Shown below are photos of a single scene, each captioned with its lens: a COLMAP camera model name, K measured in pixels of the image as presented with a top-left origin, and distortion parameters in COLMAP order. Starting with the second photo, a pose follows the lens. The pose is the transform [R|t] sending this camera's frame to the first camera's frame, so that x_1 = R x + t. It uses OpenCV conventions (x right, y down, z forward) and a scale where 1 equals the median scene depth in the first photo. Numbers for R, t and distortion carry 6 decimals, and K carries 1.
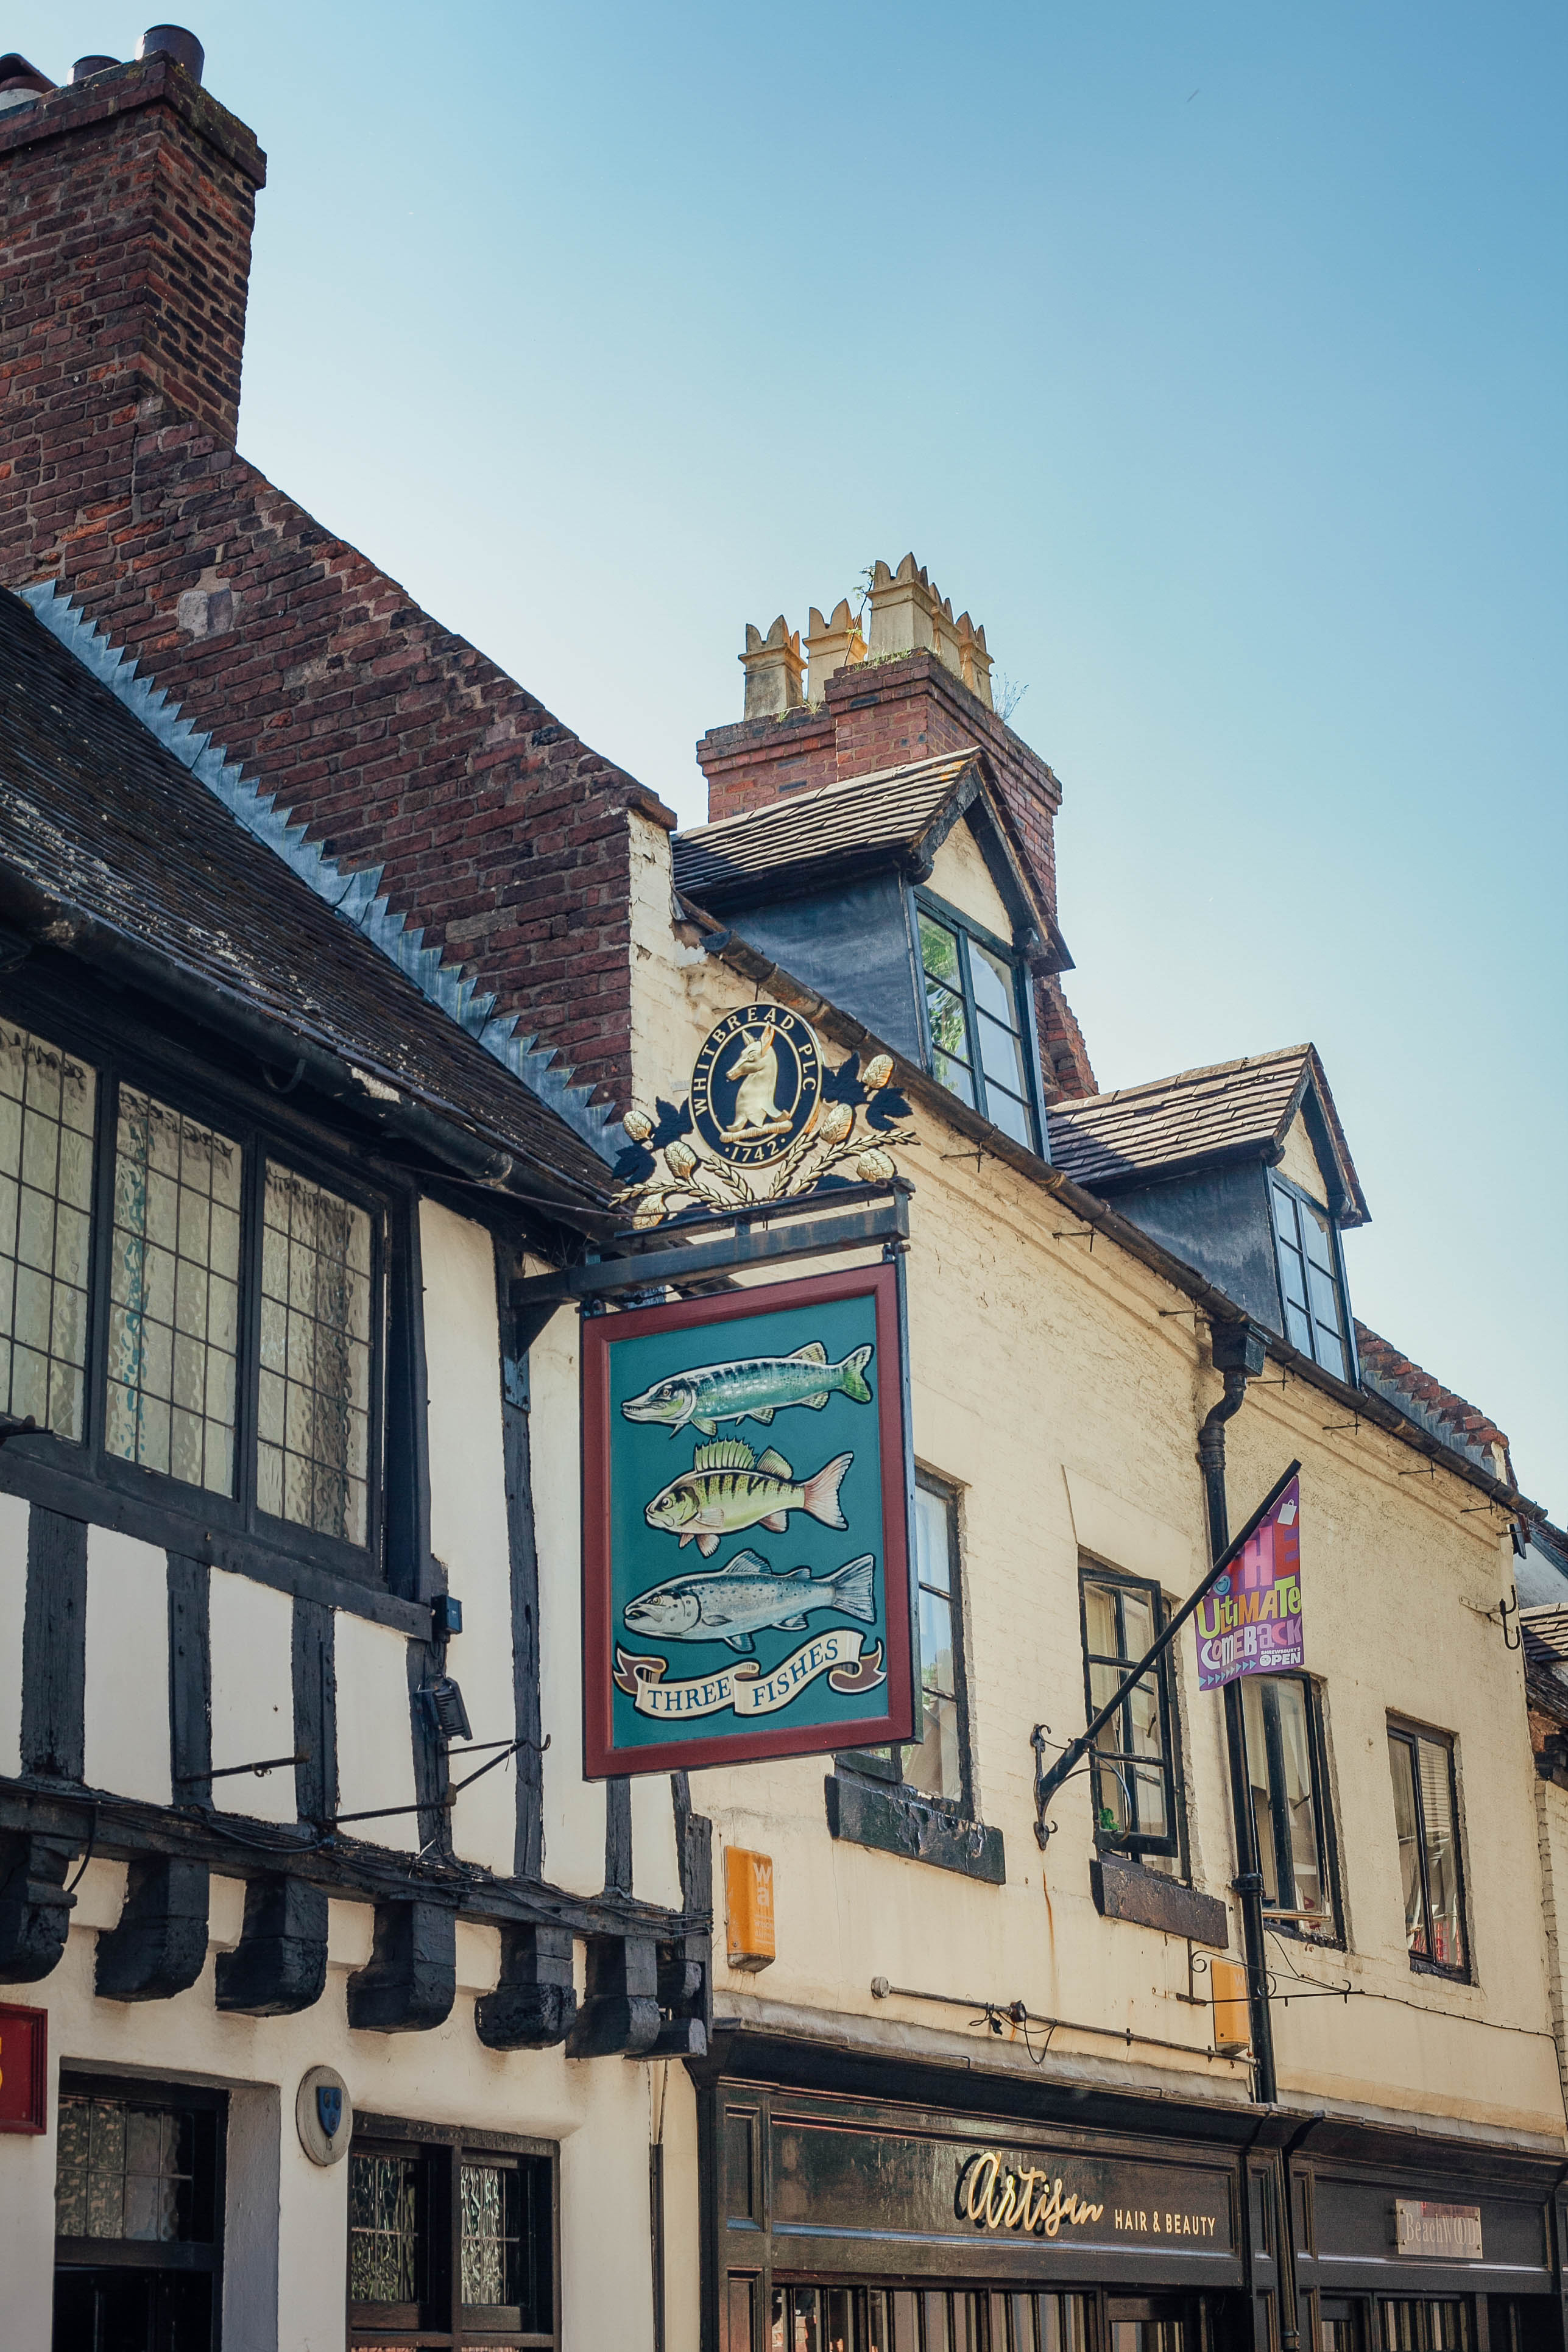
lens RADIAL K [[3397.7, 0, 784.0], [0, 3397.7, 1176.0], [0, 0, 1]] dist [-0.089405, -0.058198]
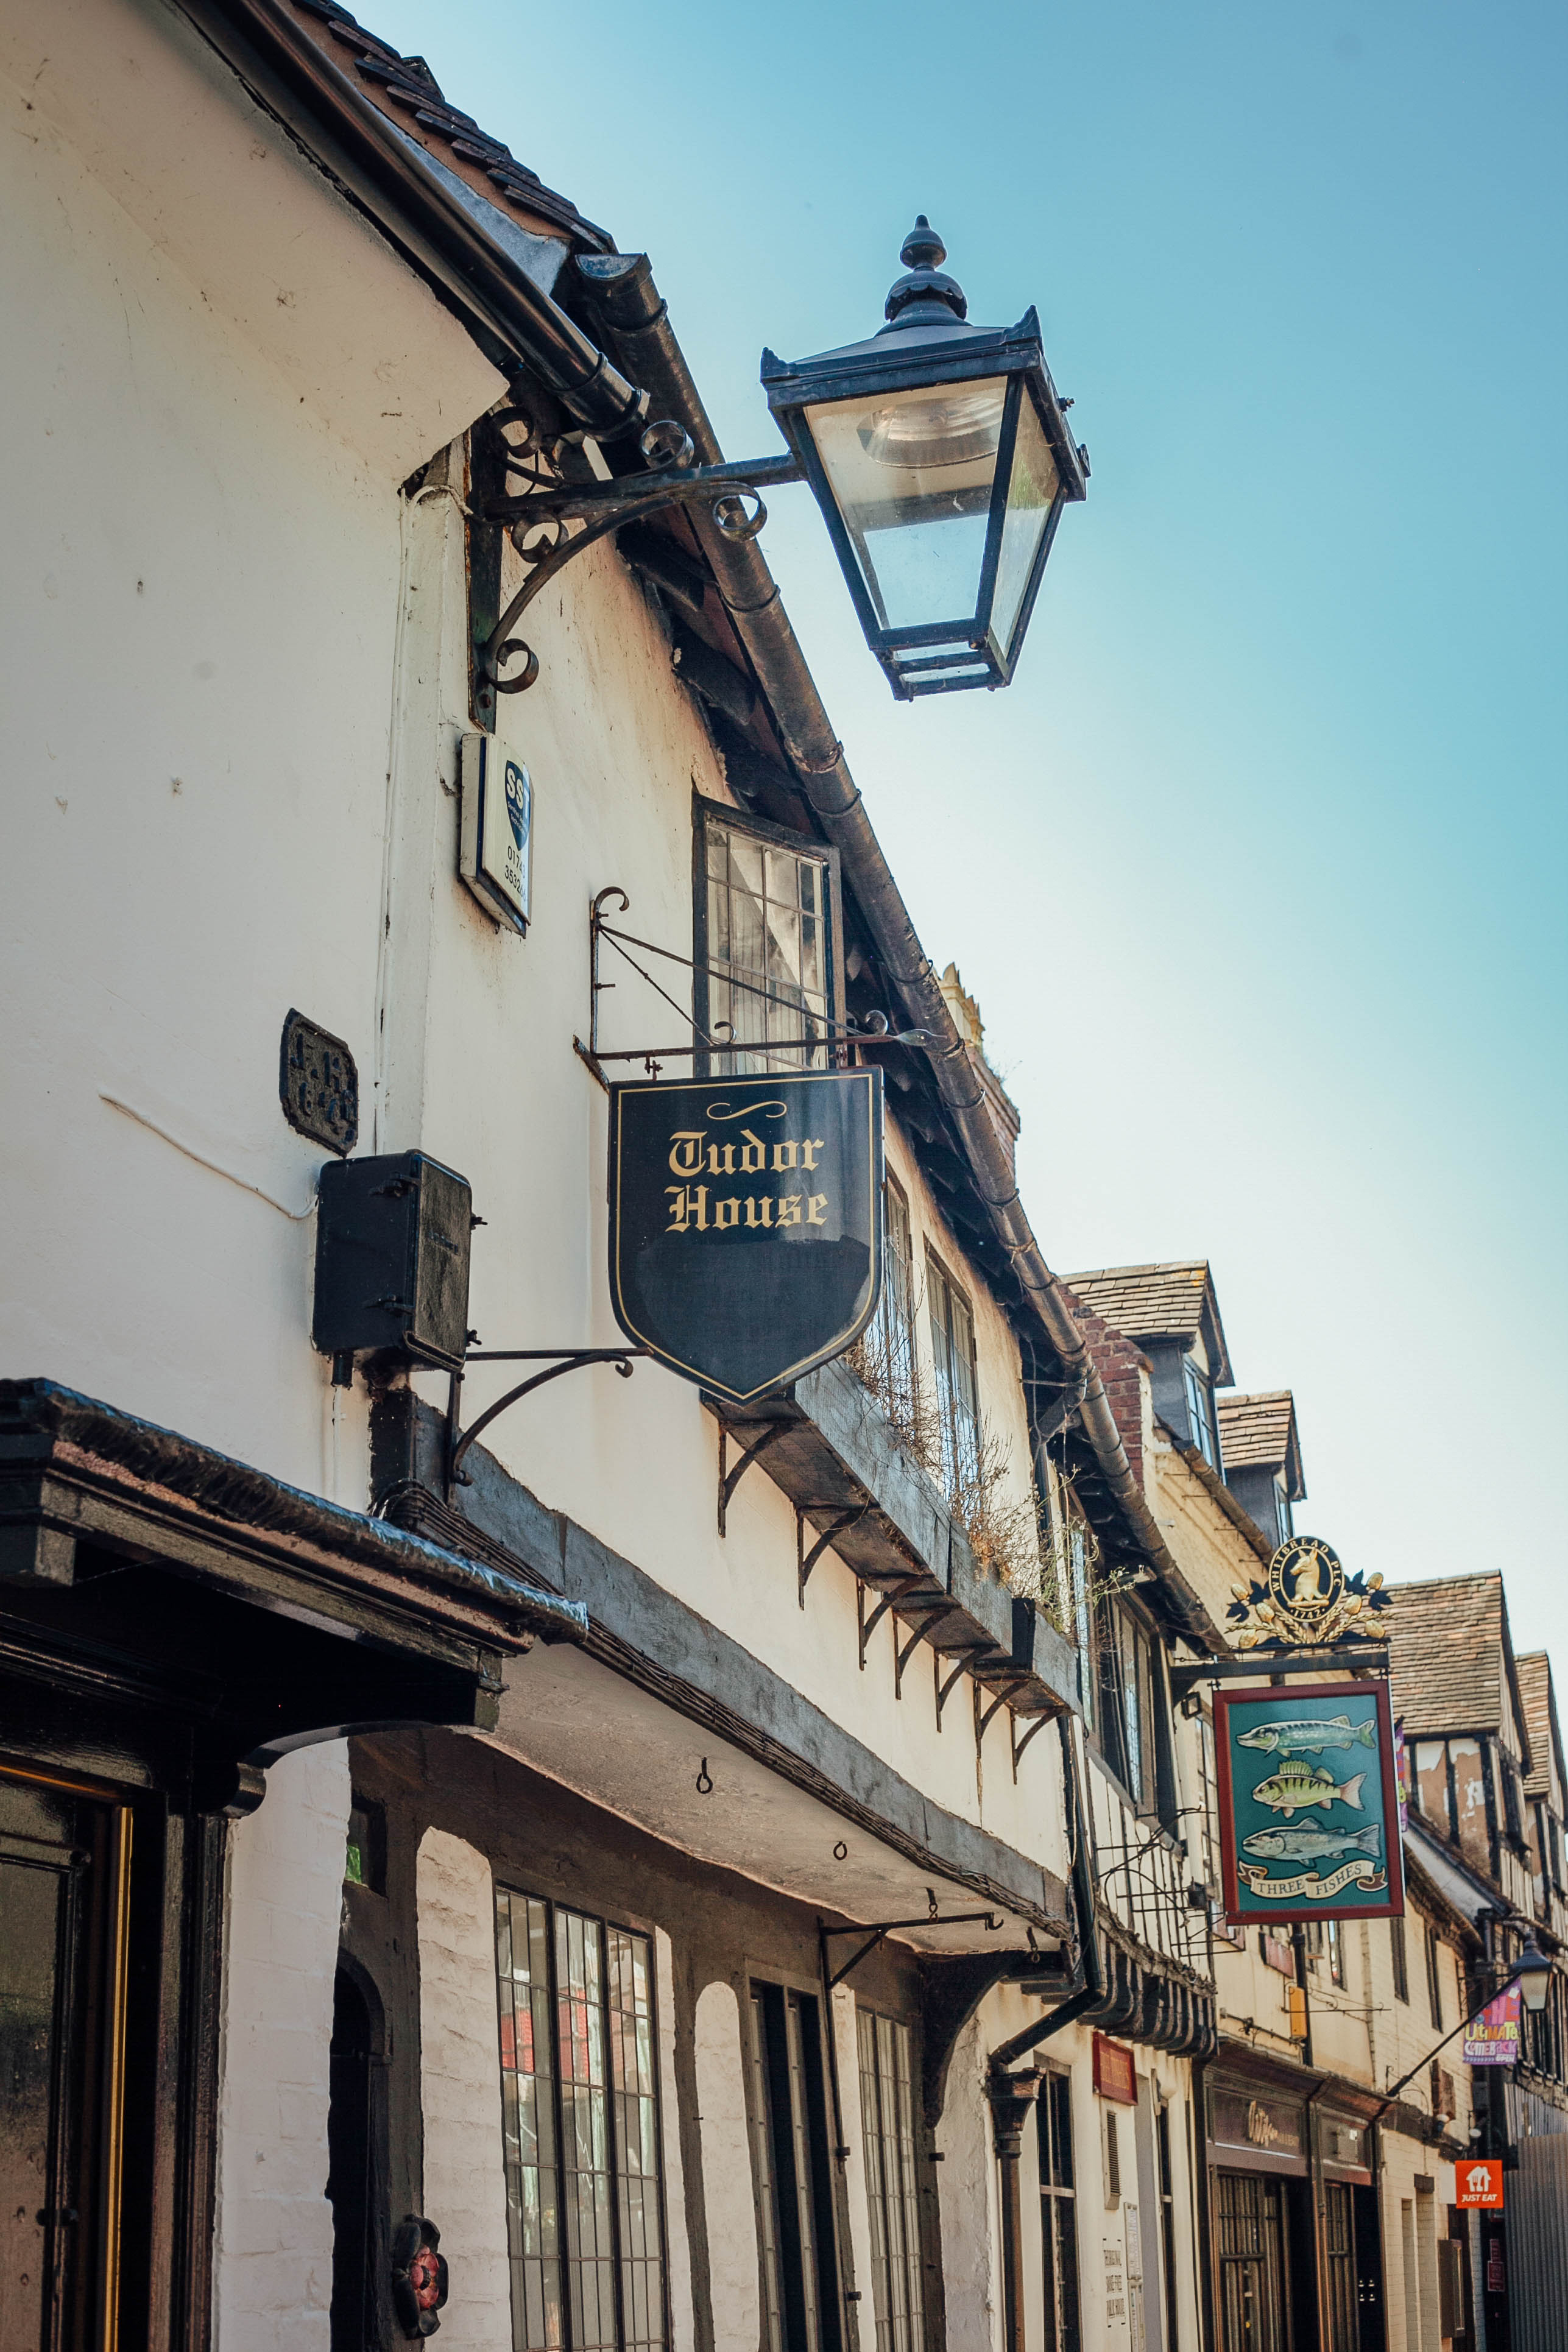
lens RADIAL K [[3397.7, 0, 784.0], [0, 3397.7, 1176.0], [0, 0, 1]] dist [-0.089405, -0.058198]
pose [[0.976899, 0.072505, 0.201026, -0.745804], [-0.078461, 0.996679, 0.021809, -0.289885], [-0.198777, -0.037078, 0.979343, -0.905275]]
